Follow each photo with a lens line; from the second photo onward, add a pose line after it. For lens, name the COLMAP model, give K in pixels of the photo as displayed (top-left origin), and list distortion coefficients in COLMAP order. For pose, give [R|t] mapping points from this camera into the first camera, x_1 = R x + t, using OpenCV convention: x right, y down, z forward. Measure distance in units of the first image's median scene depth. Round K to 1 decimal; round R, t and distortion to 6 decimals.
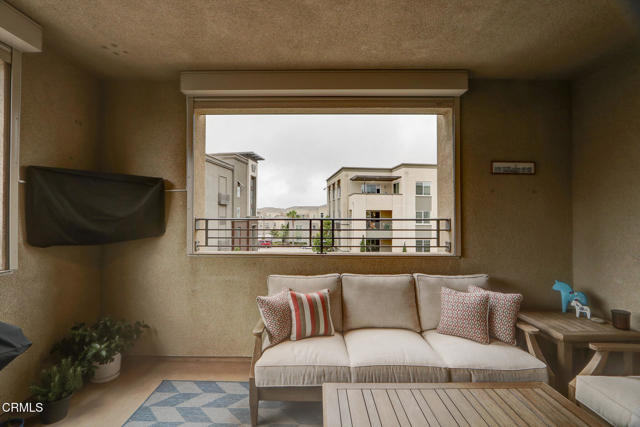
lens RADIAL K [[298.2, 0, 317.9], [0, 298.2, 214.1], [0, 0, 1]] dist [-0.017517, 0.001645]
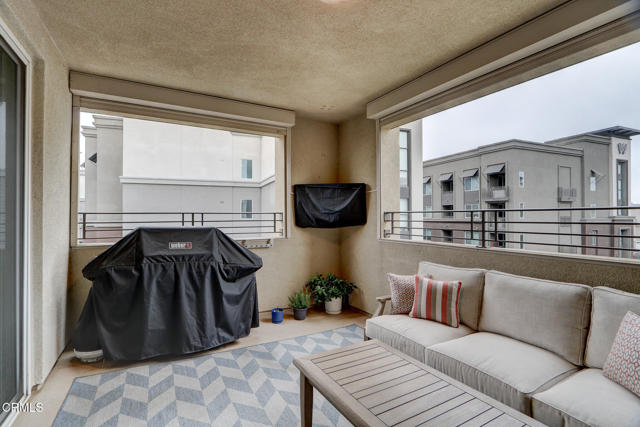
lens RADIAL K [[298.2, 0, 313.8], [0, 298.2, 215.1], [0, 0, 1]] dist [-0.017517, 0.001645]
pose [[0.502753, -0.006596, -0.864405, 0.594275], [0.008973, 0.999957, -0.002412, 0.031277], [0.864384, -0.006544, 0.502790, 0.095931]]
